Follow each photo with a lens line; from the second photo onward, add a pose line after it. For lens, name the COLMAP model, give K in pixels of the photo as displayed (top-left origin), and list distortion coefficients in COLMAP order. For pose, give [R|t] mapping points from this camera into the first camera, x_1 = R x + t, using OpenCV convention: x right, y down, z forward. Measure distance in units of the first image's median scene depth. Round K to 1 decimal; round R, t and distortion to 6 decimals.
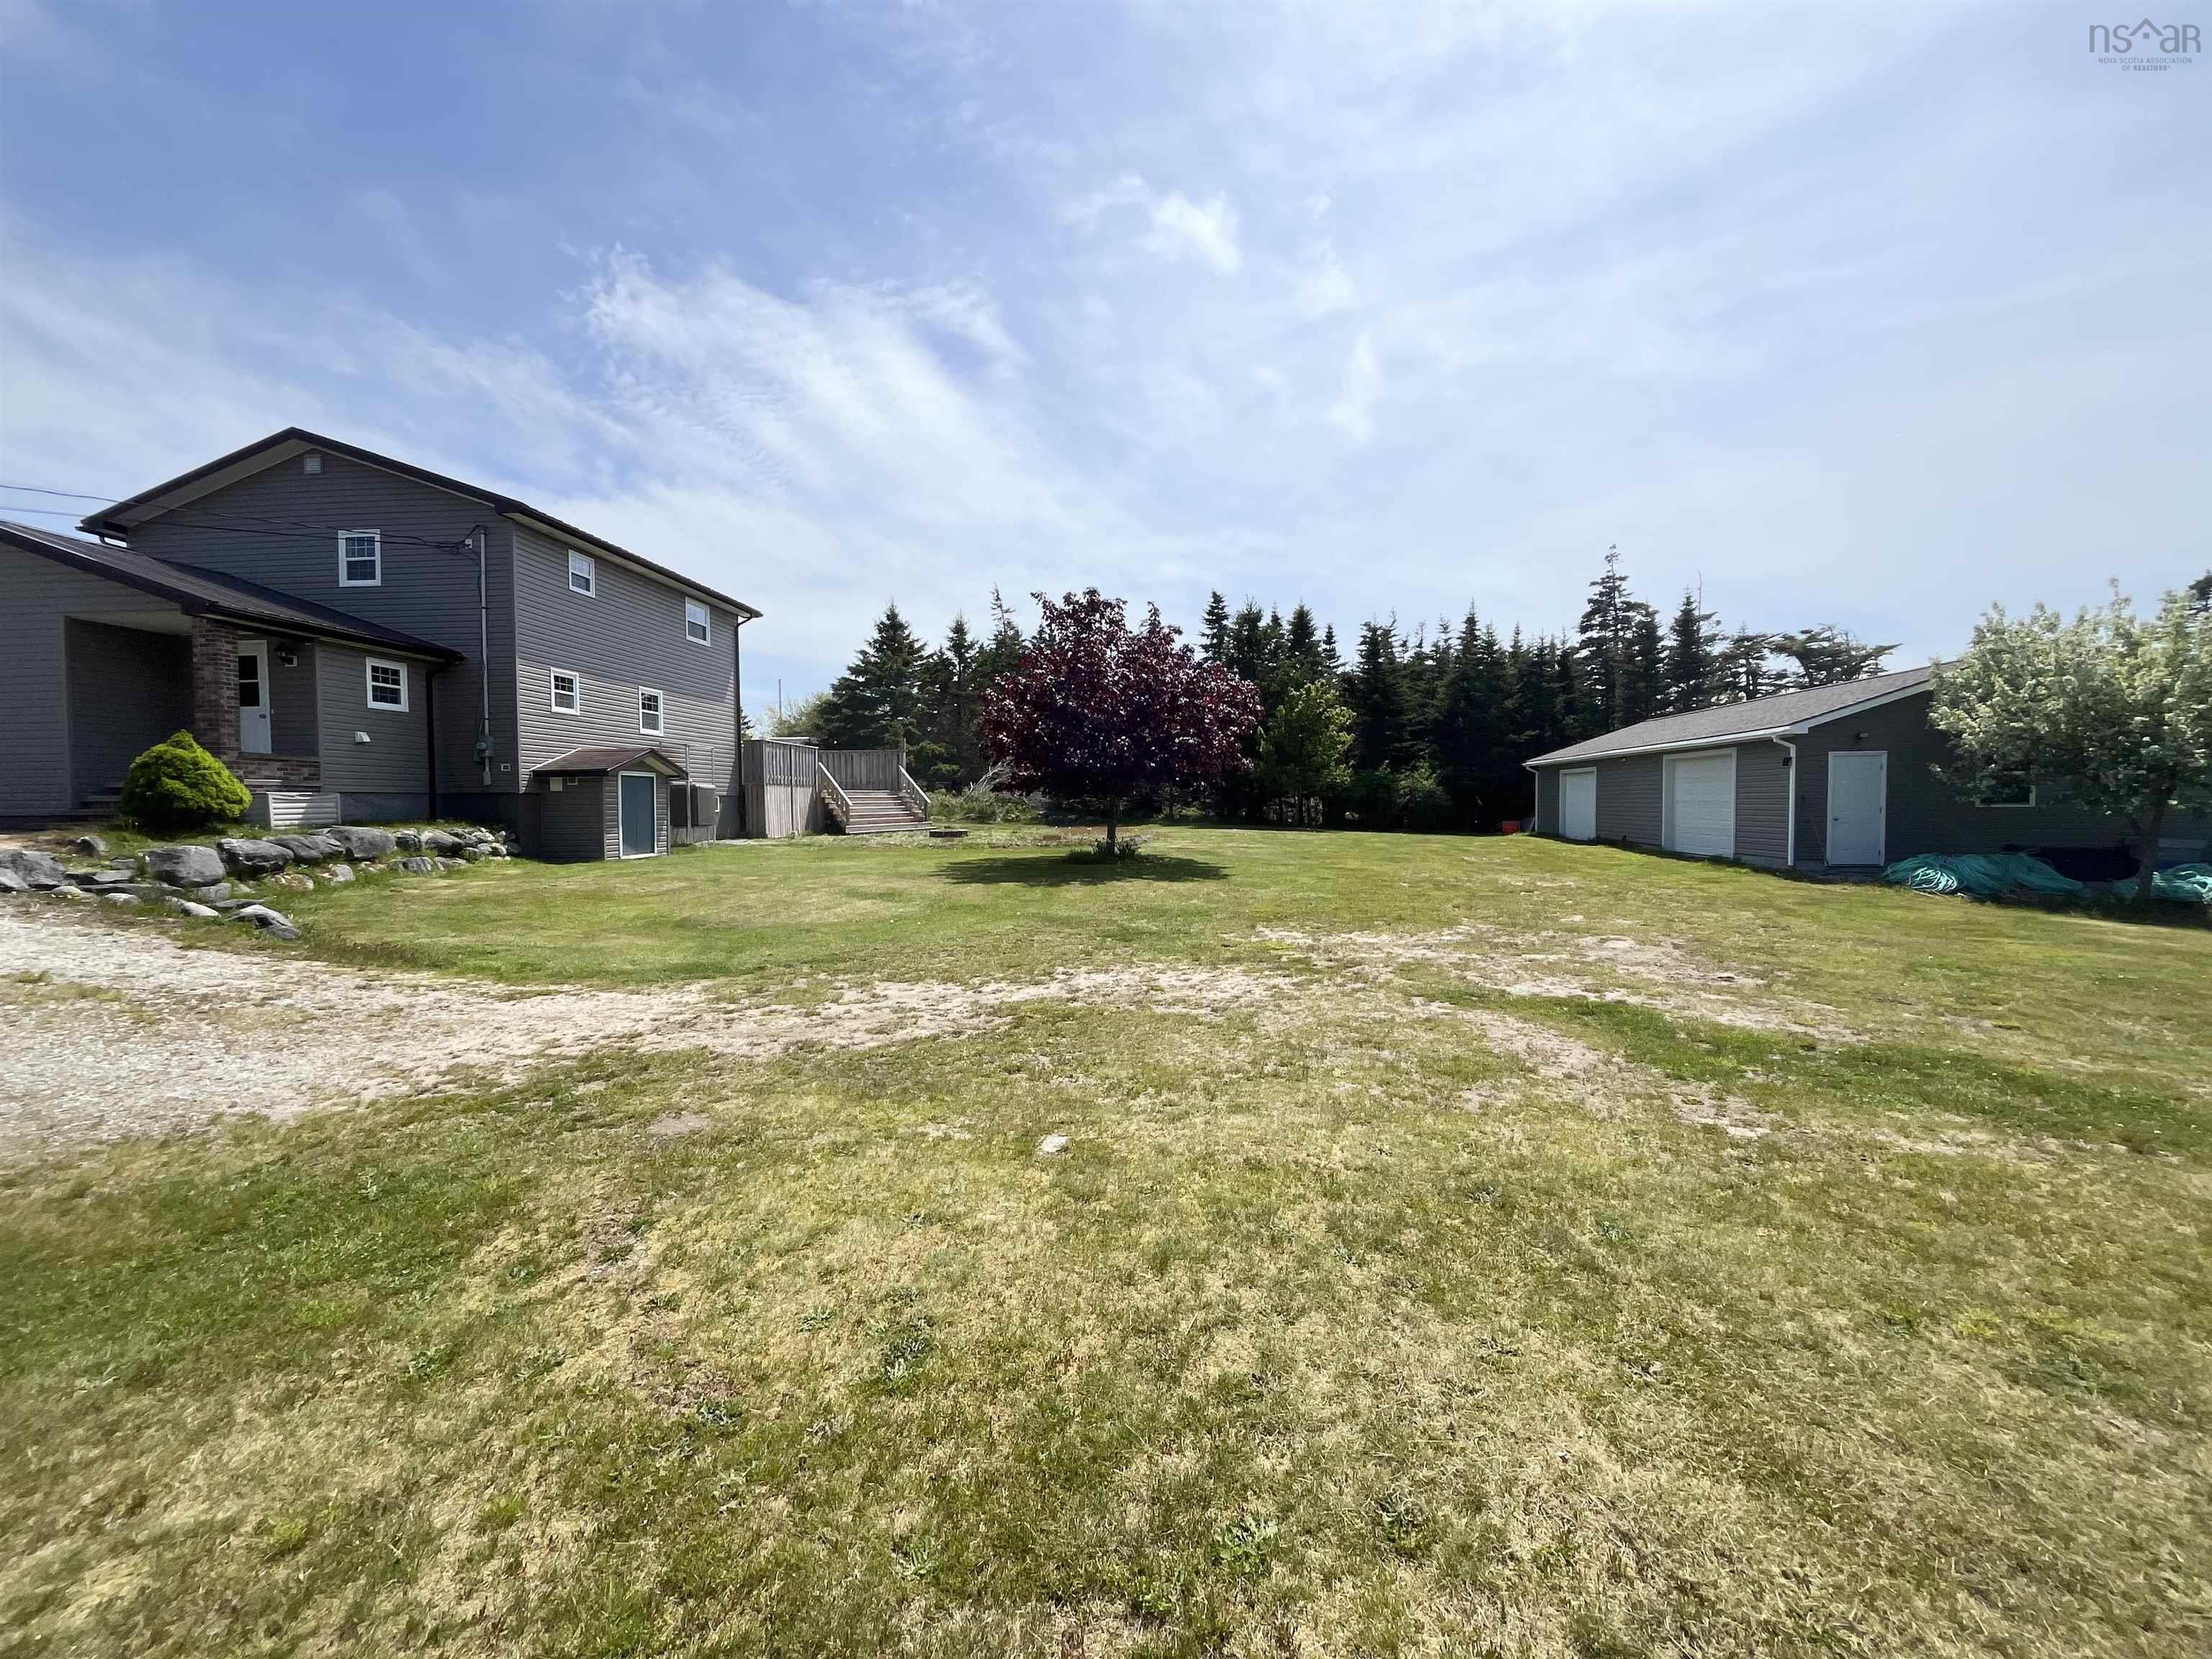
lens RADIAL K [[907.1, 0, 1104.5], [0, 907.1, 827.9], [0, 0, 1]] dist [0.002874, -0.000254]
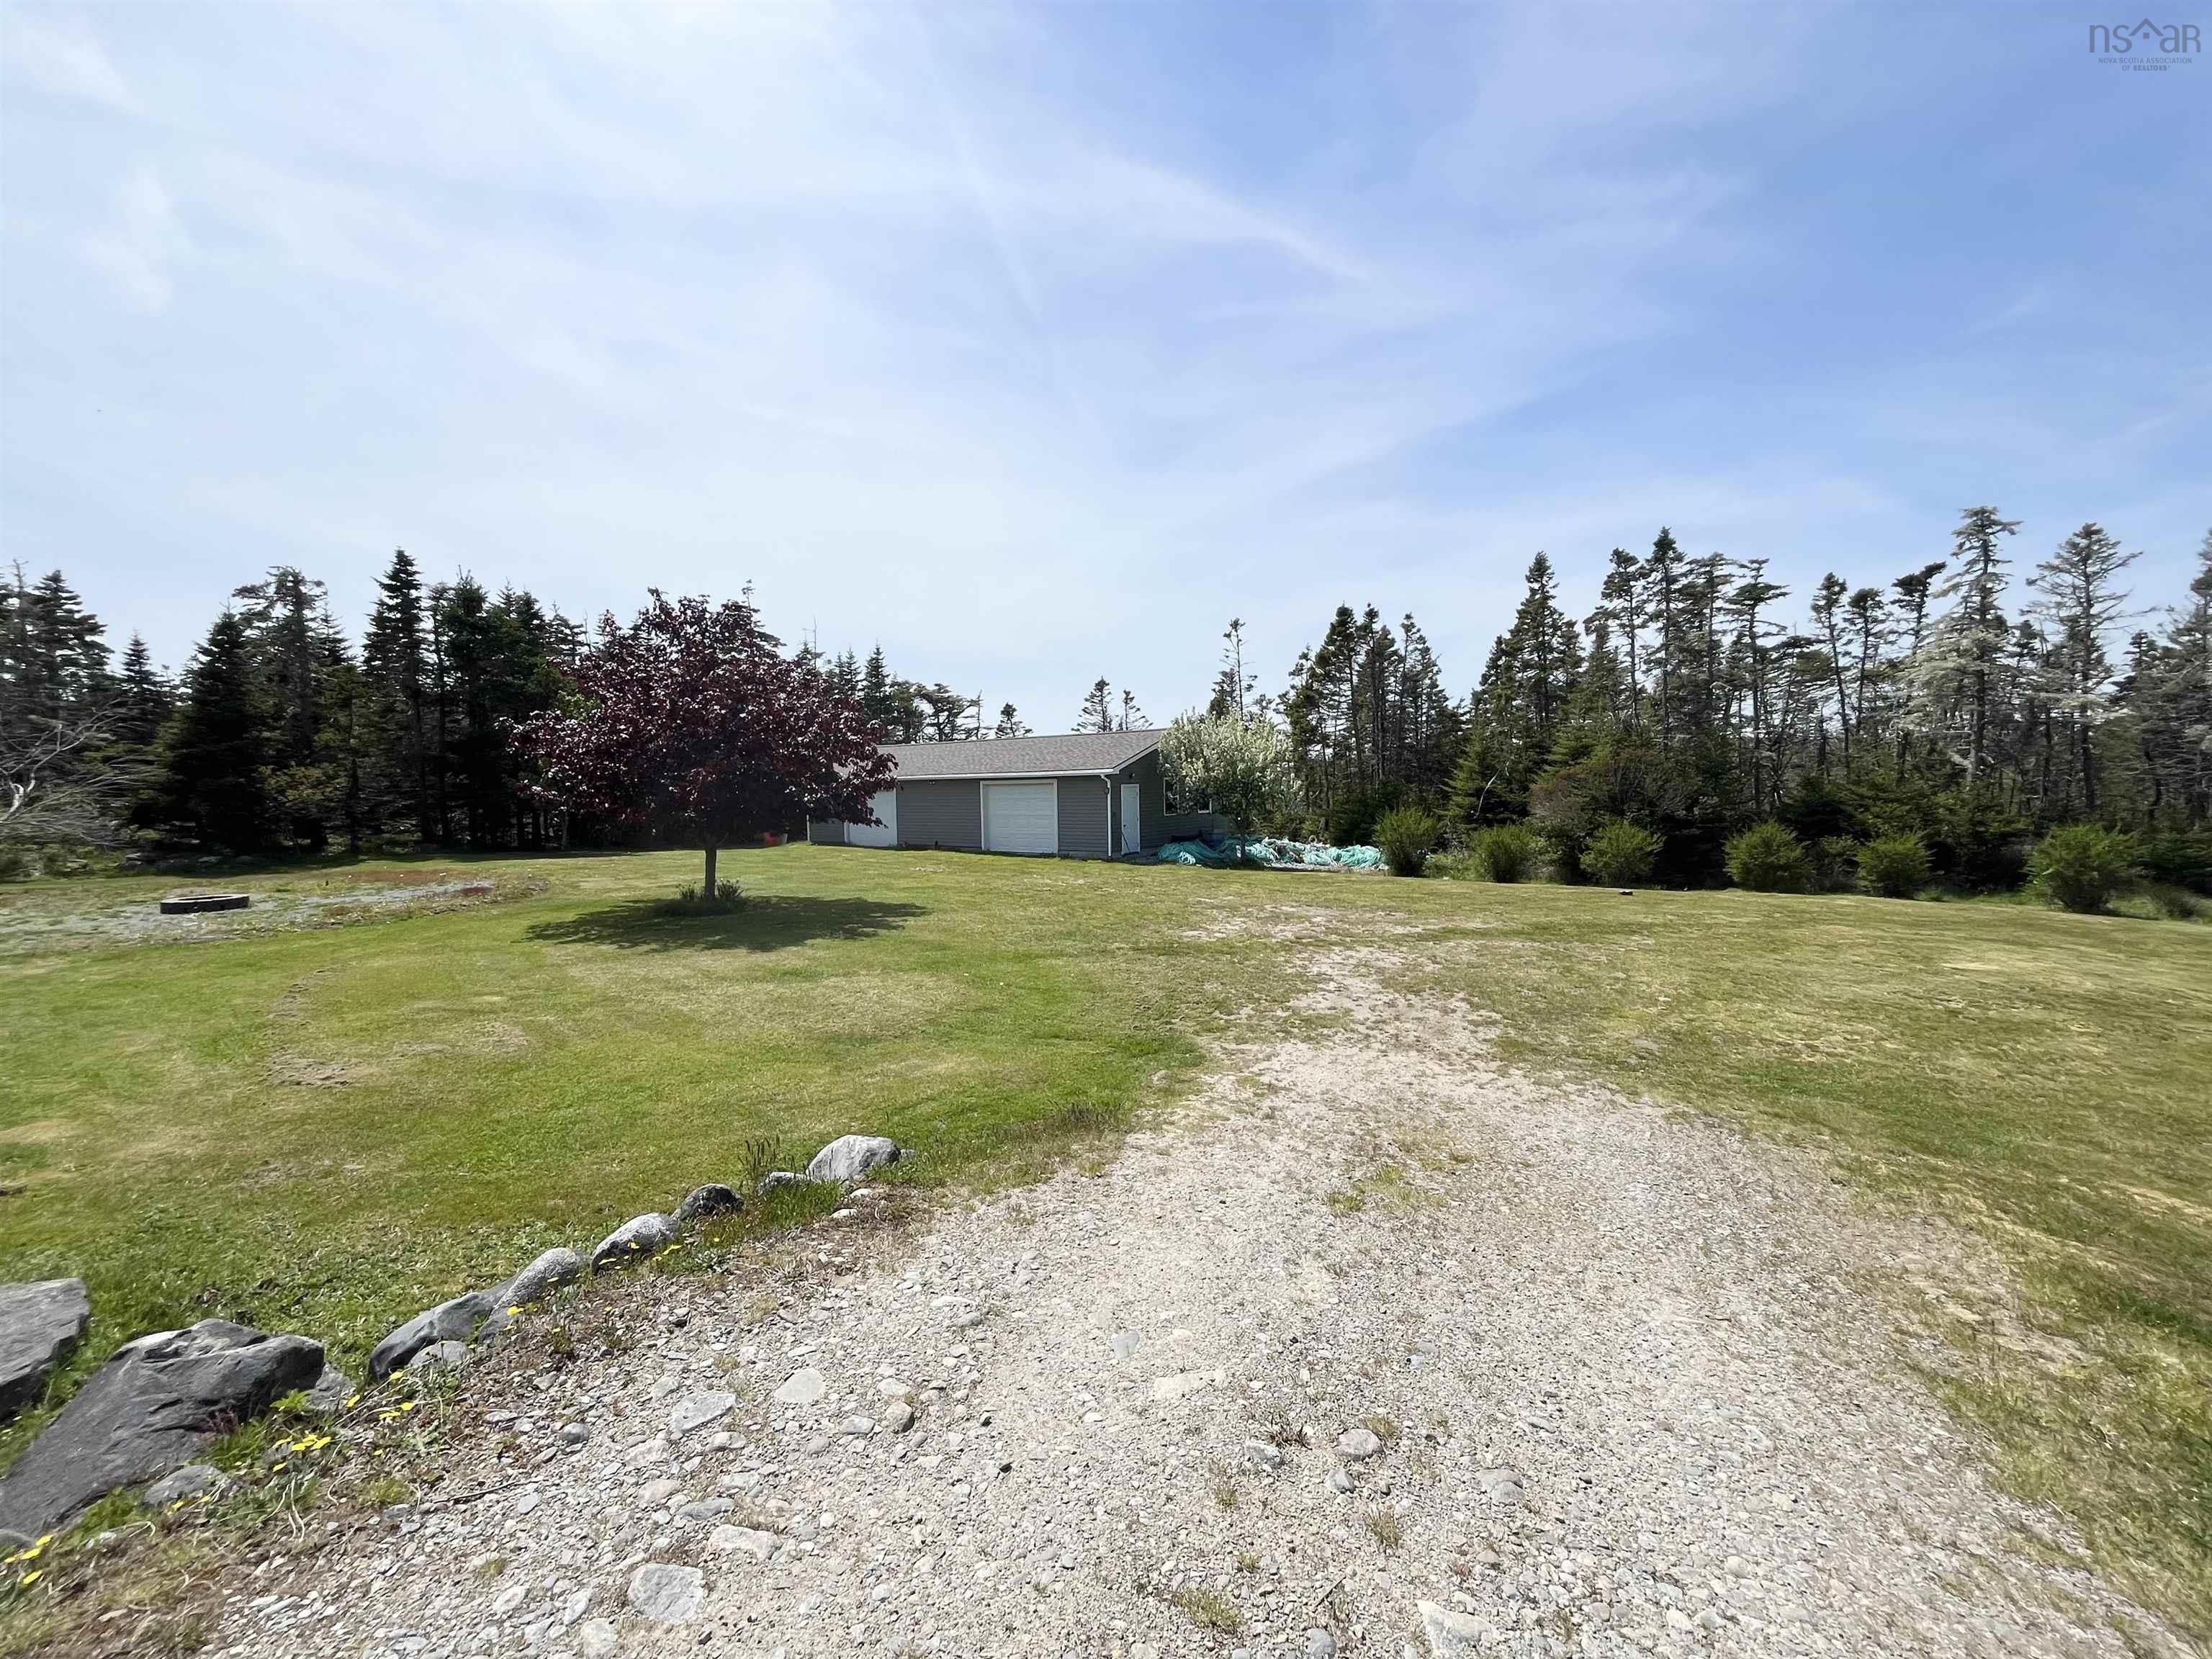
lens RADIAL K [[907.1, 0, 1104.5], [0, 907.1, 827.9], [0, 0, 1]] dist [0.002874, -0.000254]
pose [[0.458857, -0.044433, 0.887399, -0.354337], [0.043473, 0.998675, 0.027526, -0.027744], [-0.887446, 0.025947, 0.460180, 0.156298]]
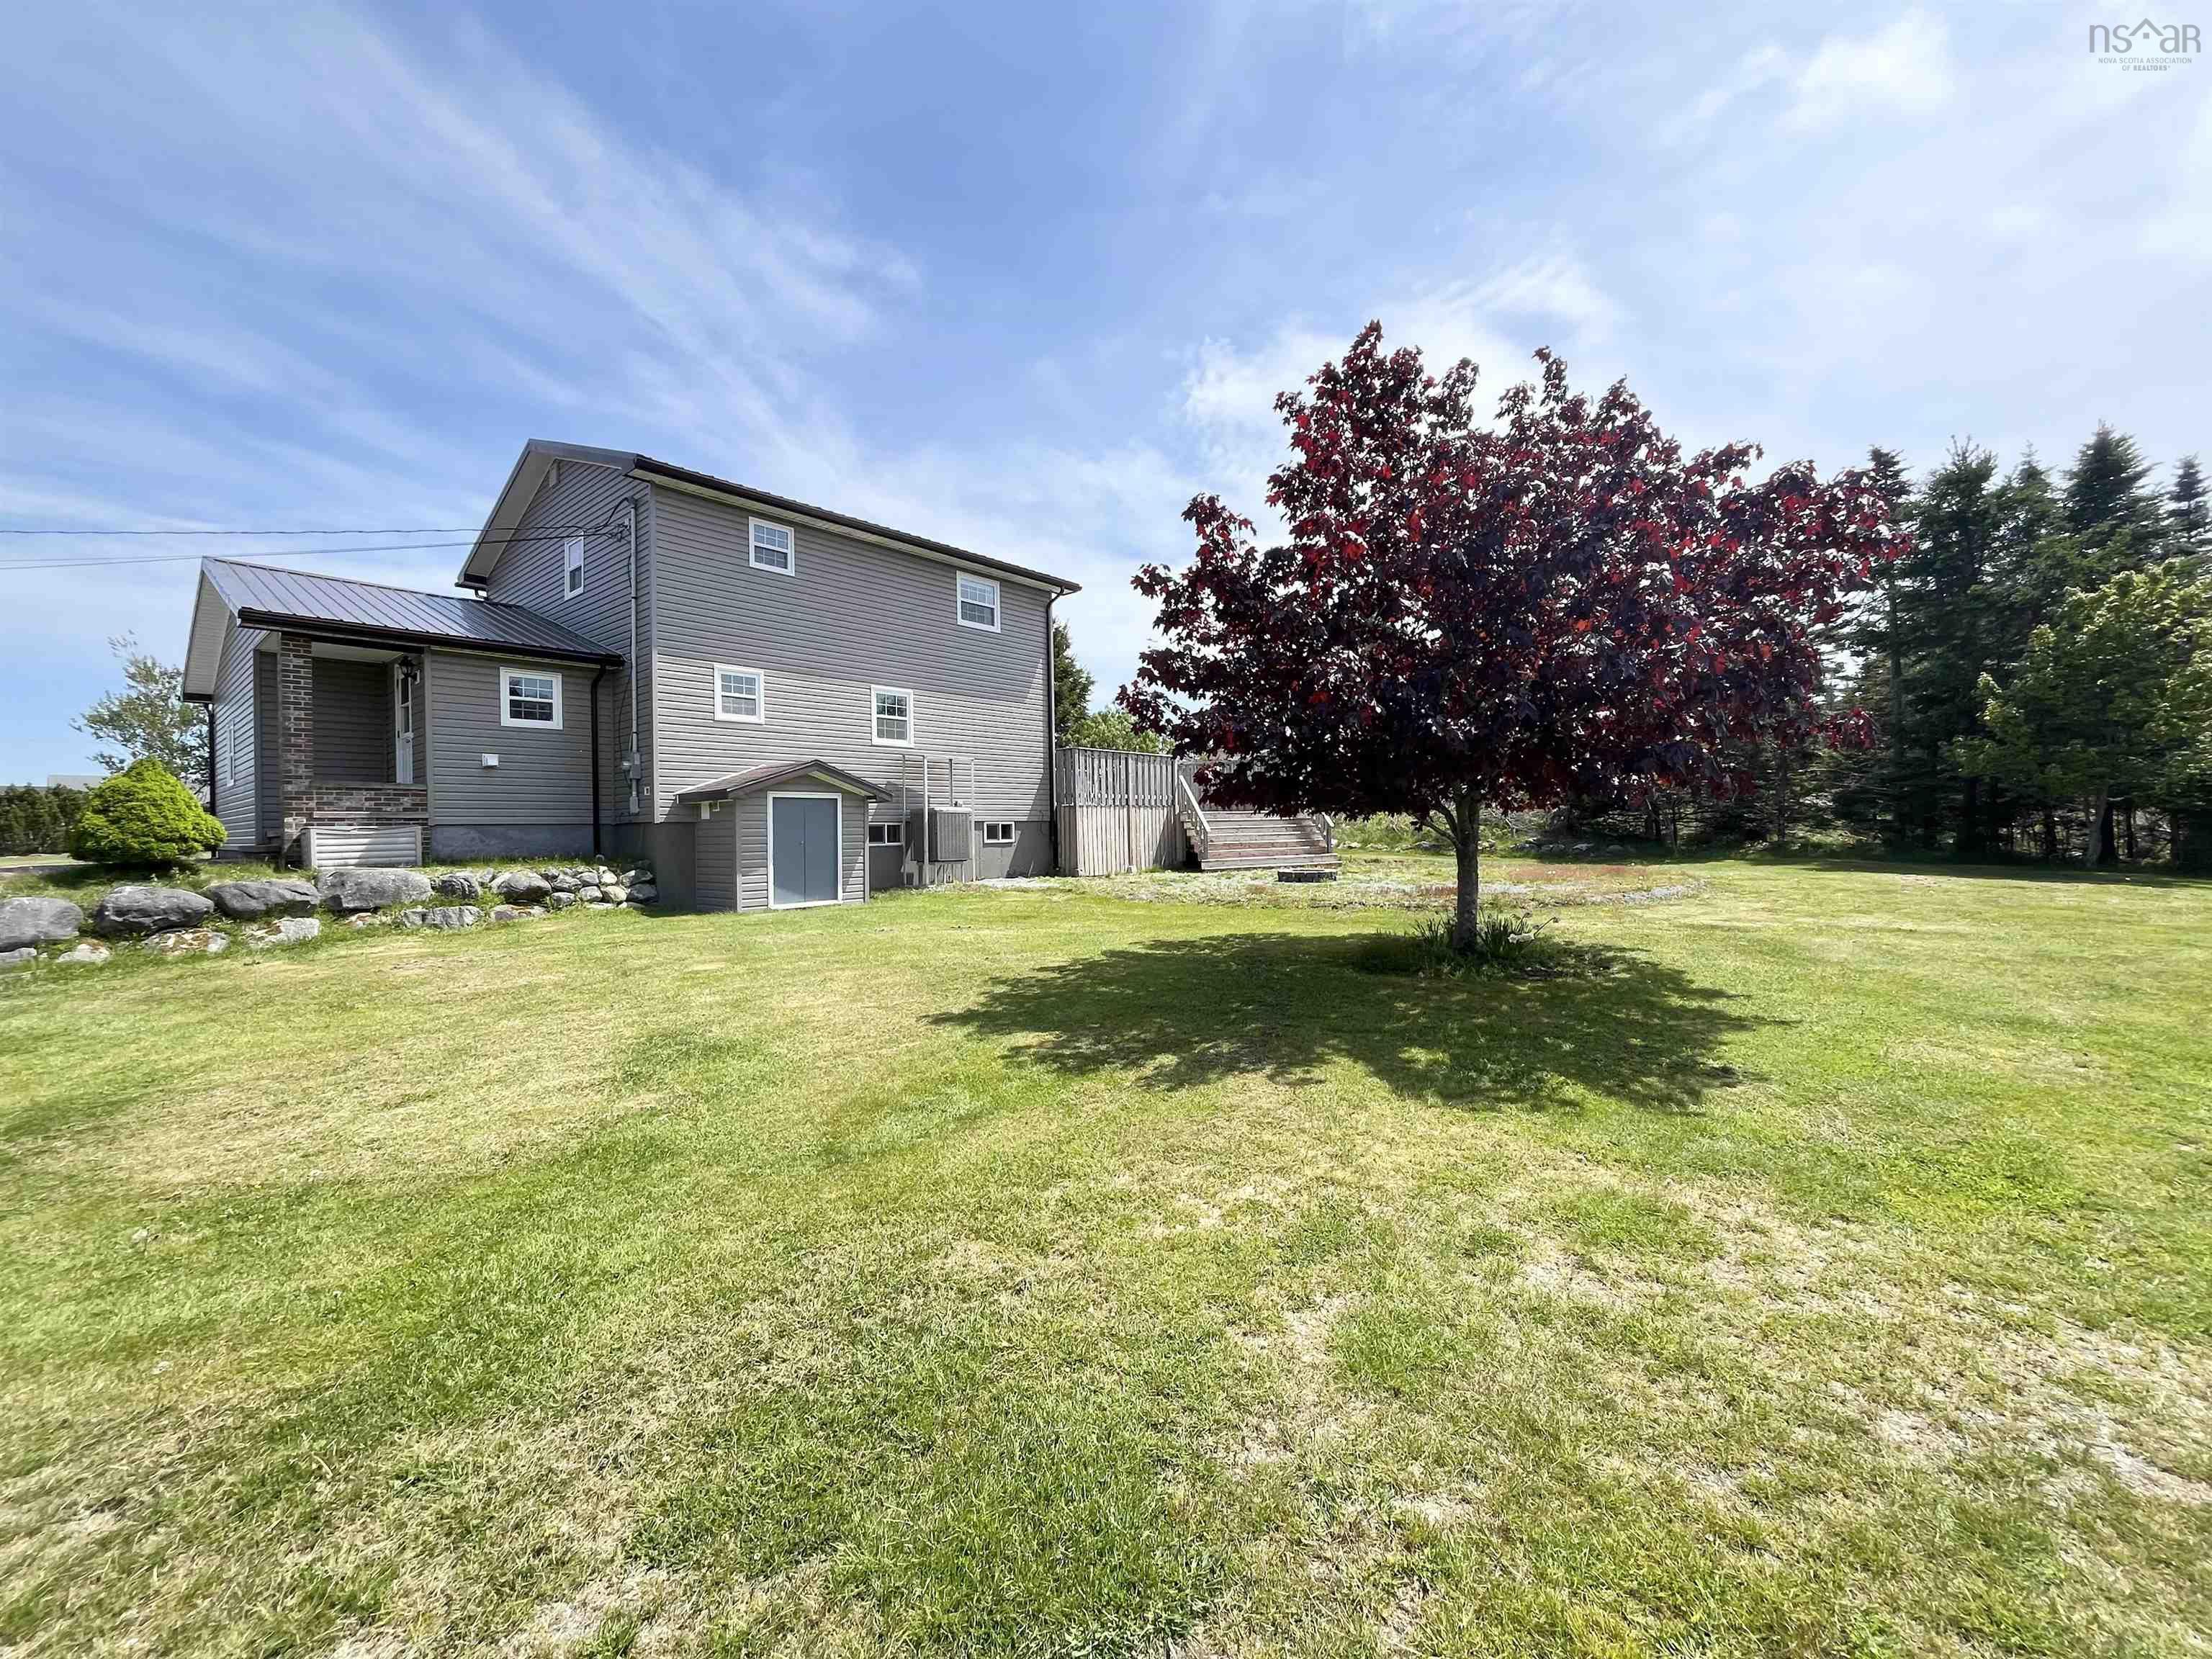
lens RADIAL K [[887.8, 0, 1106.0], [0, 887.8, 829.5], [0, 0, 1]] dist [-0.001134, -0.000178]
pose [[0.805562, -0.004596, -0.592493, 0.072925], [-0.007576, 0.999808, -0.018057, -0.011548], [0.592463, 0.019034, 0.805373, 0.329467]]
